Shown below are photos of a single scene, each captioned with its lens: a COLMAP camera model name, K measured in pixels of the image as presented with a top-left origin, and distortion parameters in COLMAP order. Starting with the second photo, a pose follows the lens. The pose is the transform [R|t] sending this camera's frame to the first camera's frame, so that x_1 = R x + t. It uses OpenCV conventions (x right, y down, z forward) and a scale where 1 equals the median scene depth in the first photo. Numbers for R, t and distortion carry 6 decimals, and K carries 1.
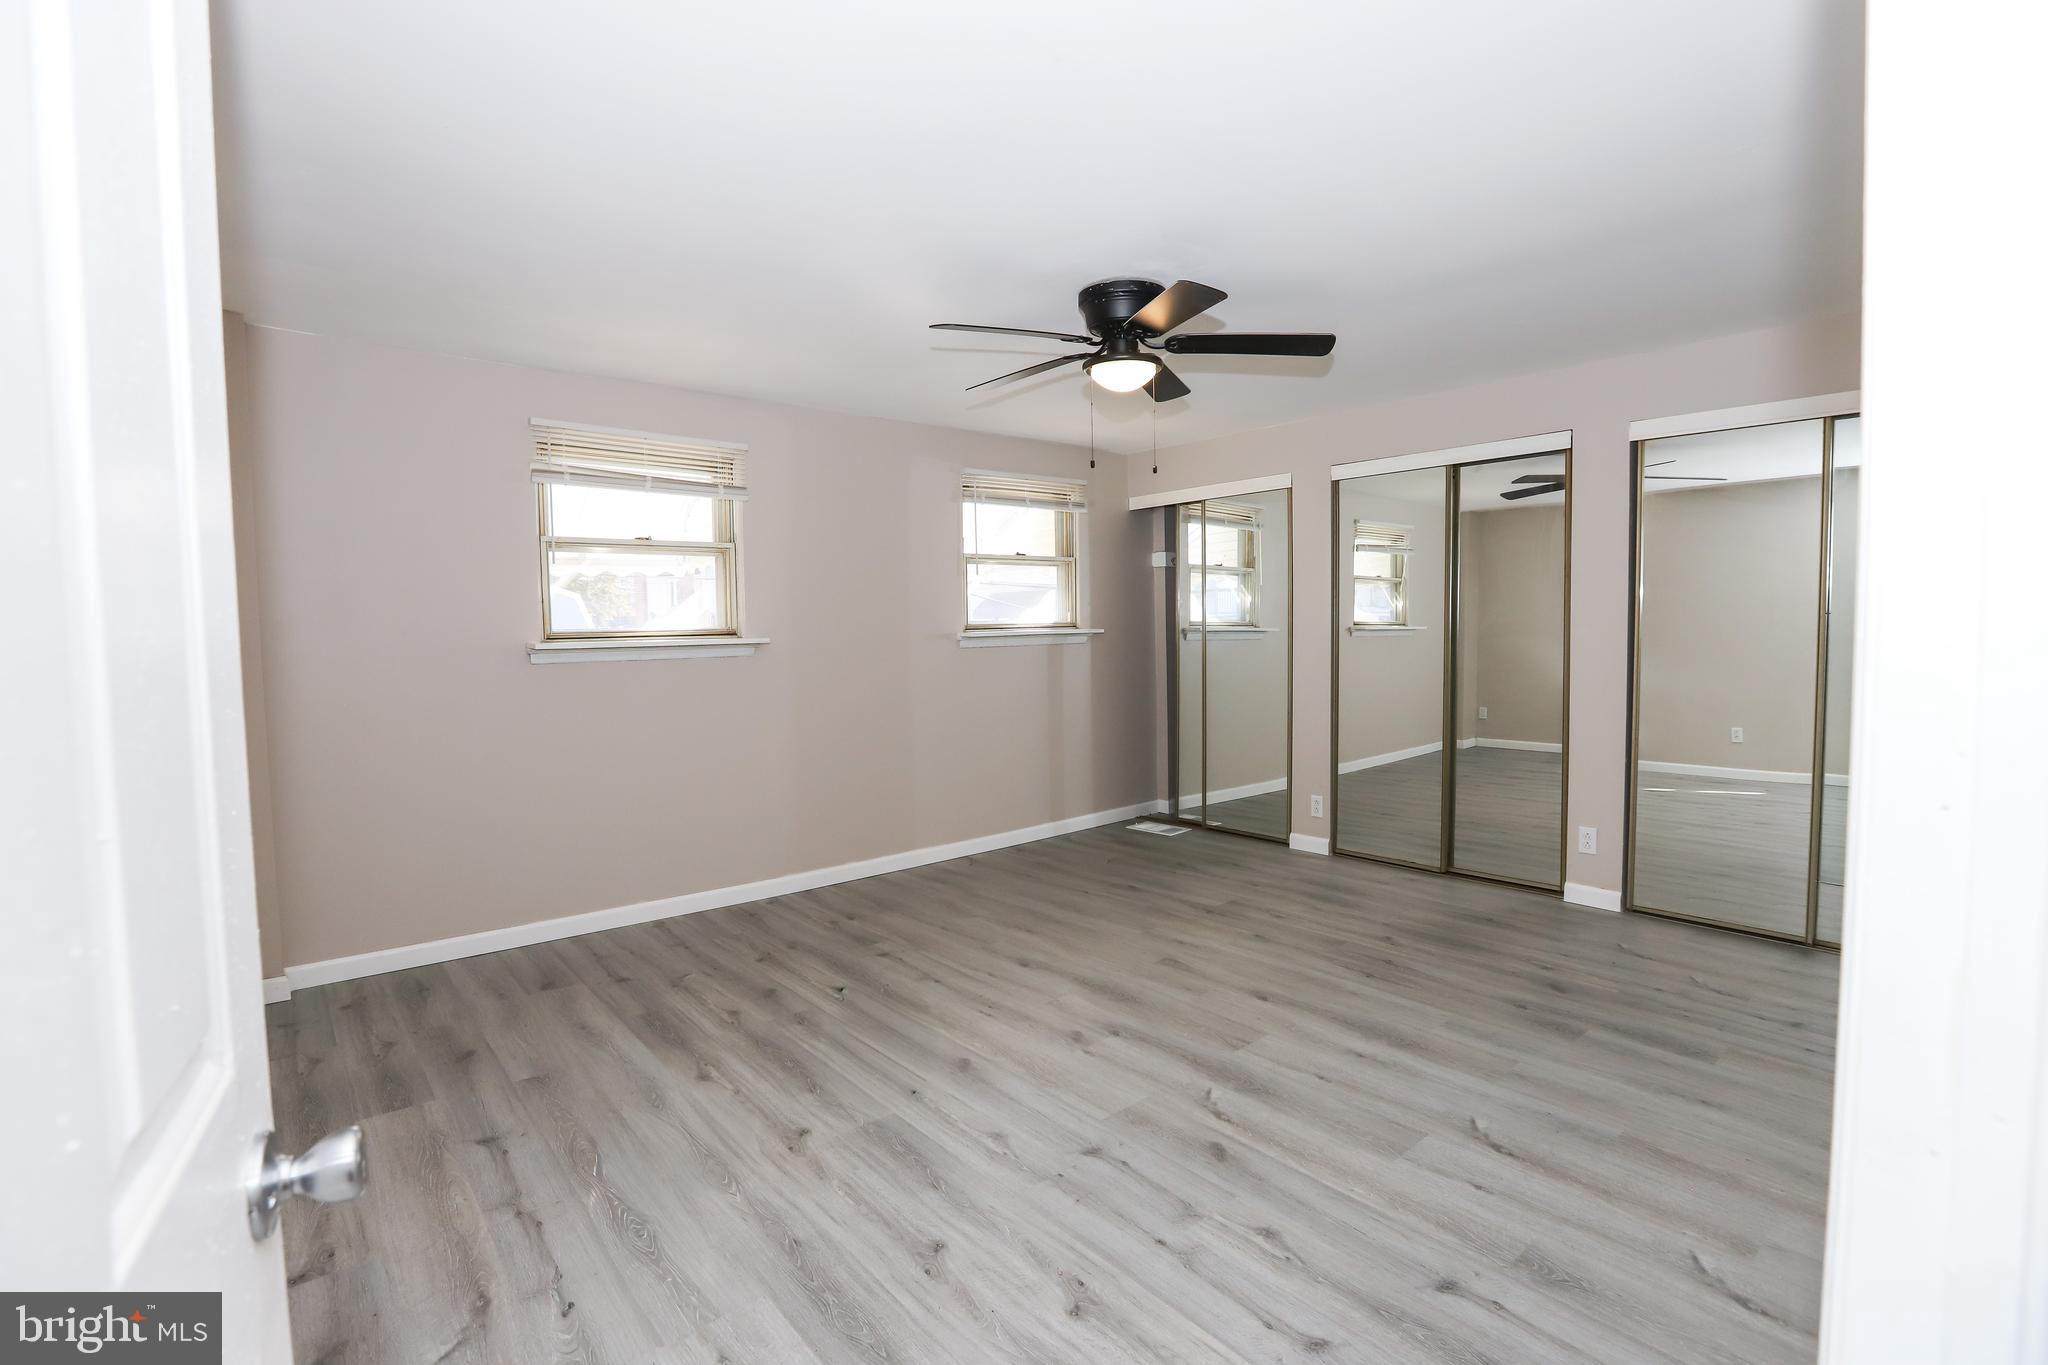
lens RADIAL K [[936.4, 0, 1021.2], [0, 936.4, 672.1], [0, 0, 1]] dist [-0.056401, 0.021755]
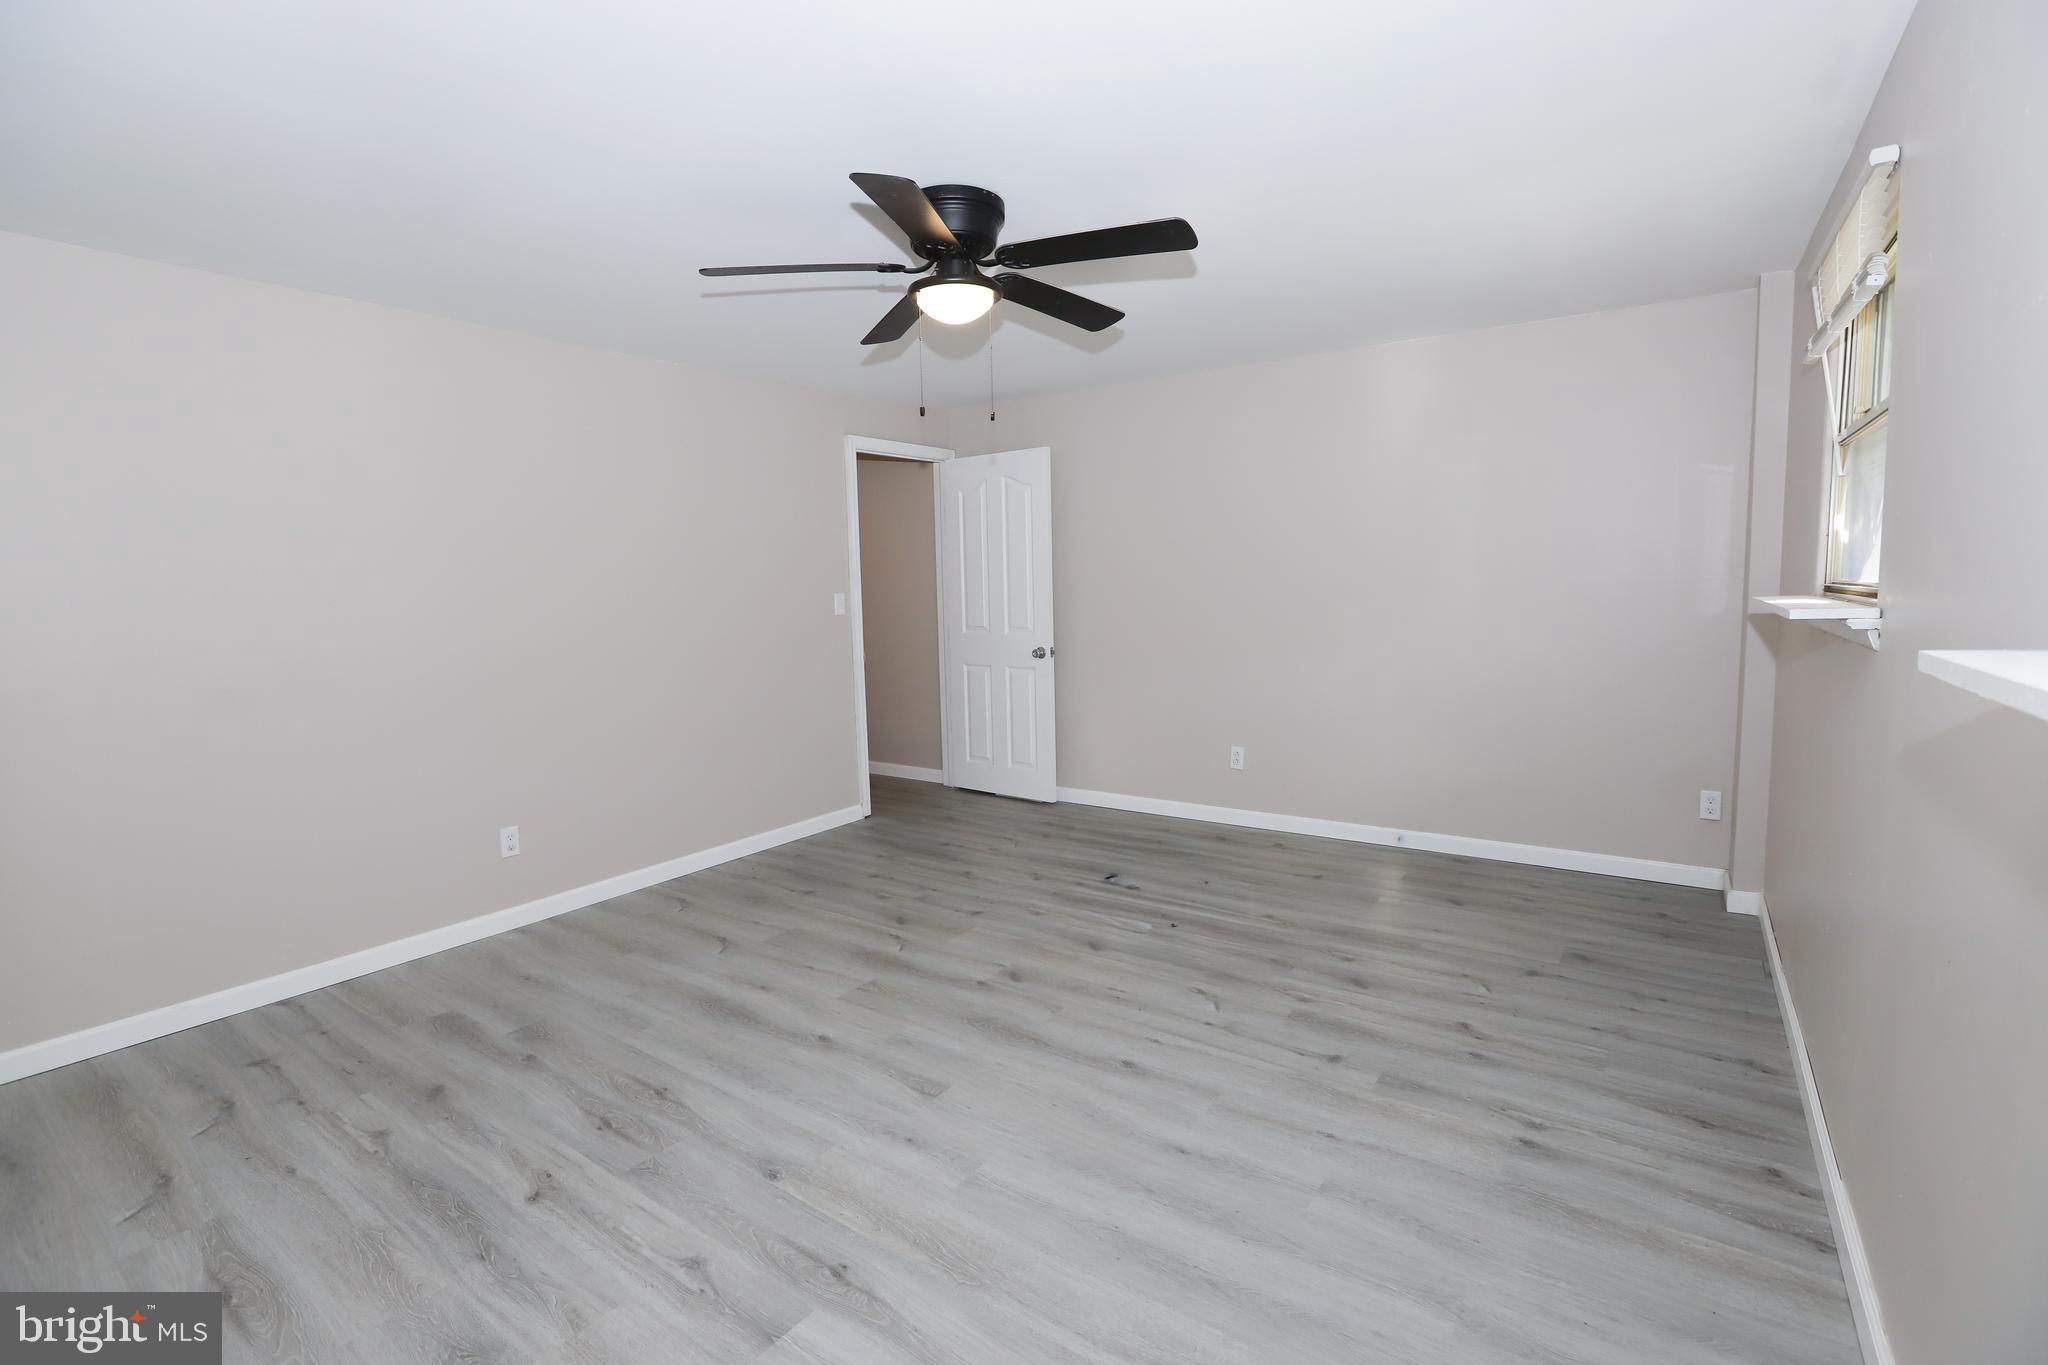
lens RADIAL K [[926.1, 0, 1014.9], [0, 926.1, 680.3], [0, 0, 1]] dist [-0.052885, 0.020135]
pose [[-0.969438, 0.064065, -0.236824, 0.267985], [0.026518, 0.987011, 0.158450, -0.110068], [0.243899, 0.147327, -0.958545, 1.811450]]
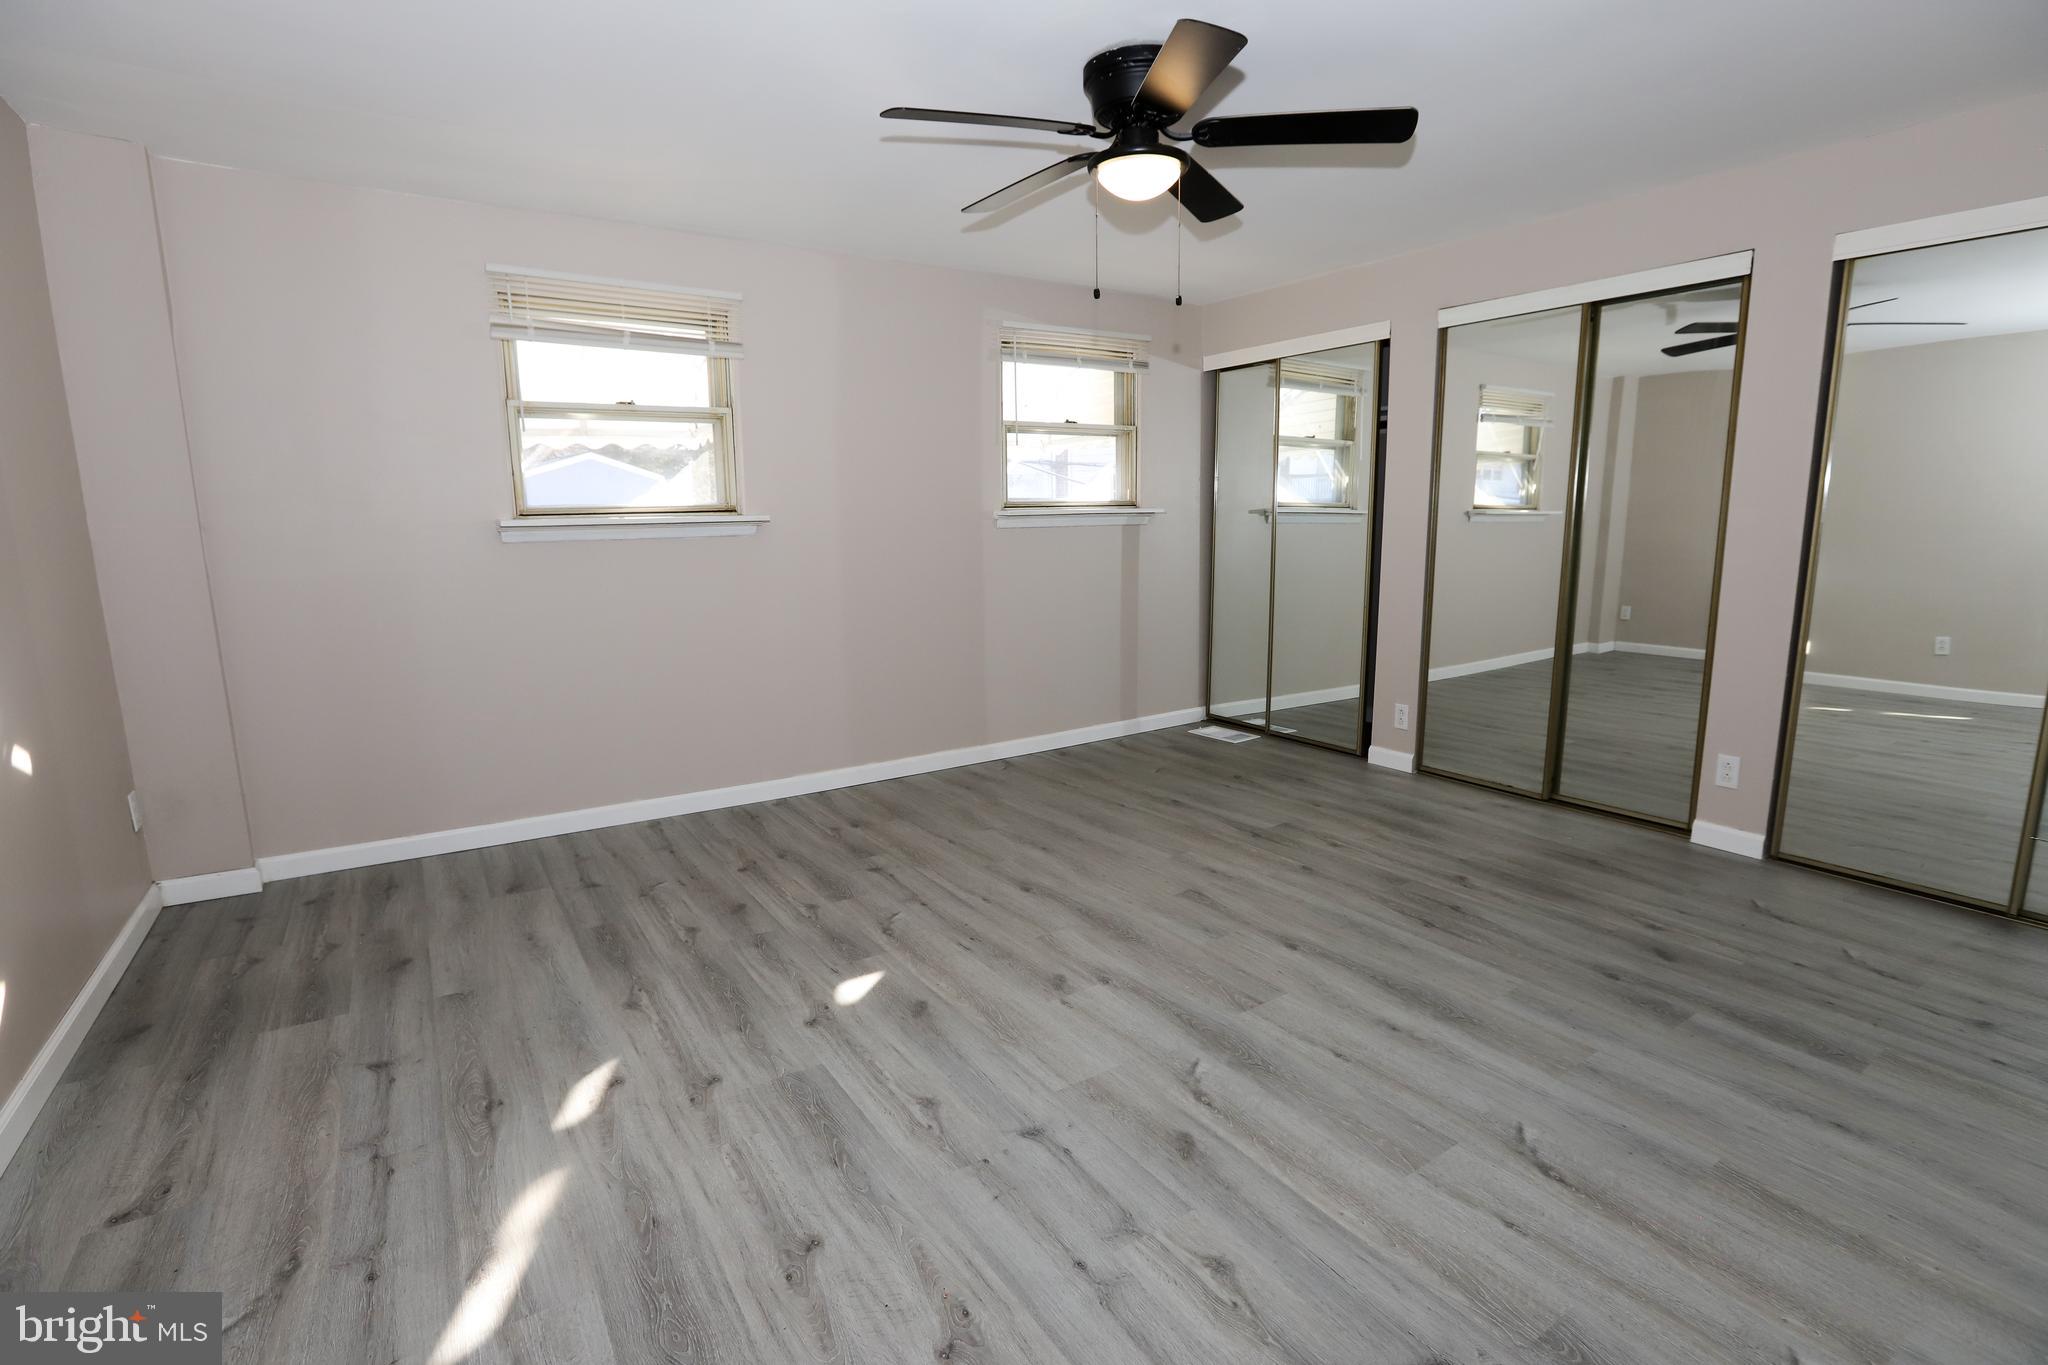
lens RADIAL K [[959.2, 0, 1024.2], [0, 959.2, 675.2], [0, 0, 1]] dist [-0.054066, 0.018221]
pose [[0.993097, 0.023527, -0.114915, 0.112318], [-0.009699, 0.992794, 0.119437, 0.005647], [0.116897, -0.117498, 0.986169, 0.145699]]
